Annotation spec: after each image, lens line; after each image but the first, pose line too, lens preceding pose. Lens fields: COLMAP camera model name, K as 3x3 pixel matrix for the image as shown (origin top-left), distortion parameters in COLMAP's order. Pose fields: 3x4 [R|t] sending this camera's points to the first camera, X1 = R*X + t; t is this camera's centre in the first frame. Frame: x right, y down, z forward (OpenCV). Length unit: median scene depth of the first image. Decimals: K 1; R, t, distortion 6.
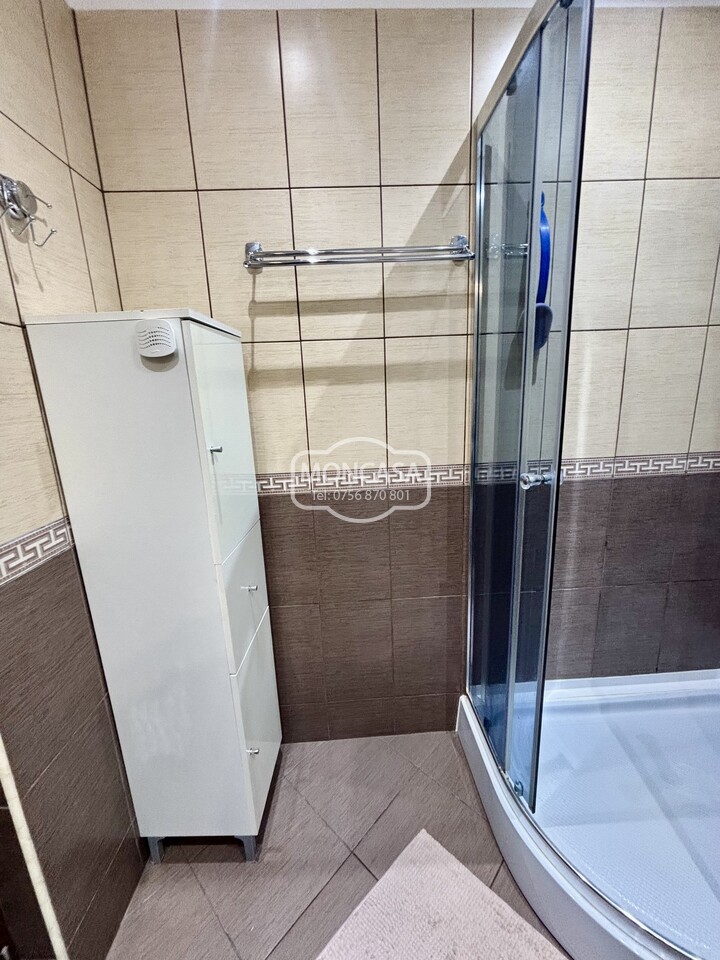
lens RADIAL K [[386.6, 0, 359.5], [0, 386.6, 473.8], [0, 0, 1]] dist [-0.000871, -0.001080]
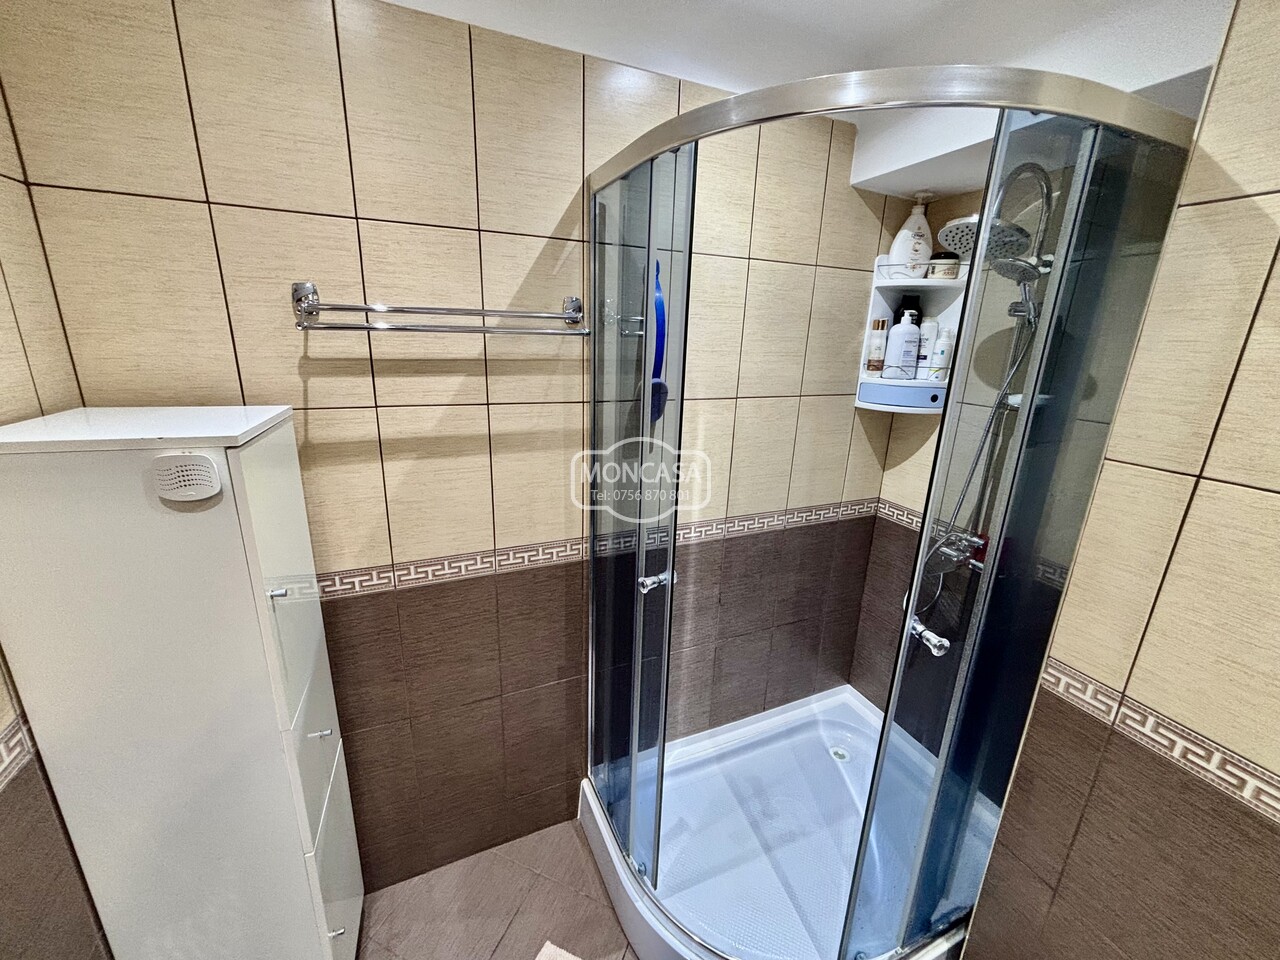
lens RADIAL K [[515.4, 0, 638.4], [0, 515.4, 473.1], [0, 0, 1]] dist [-0.000871, -0.001080]
pose [[0.926791, -0.032919, 0.374132, -0.055758], [0.013275, 0.998400, 0.054962, -0.257230], [-0.375342, -0.045972, 0.925745, -0.166361]]
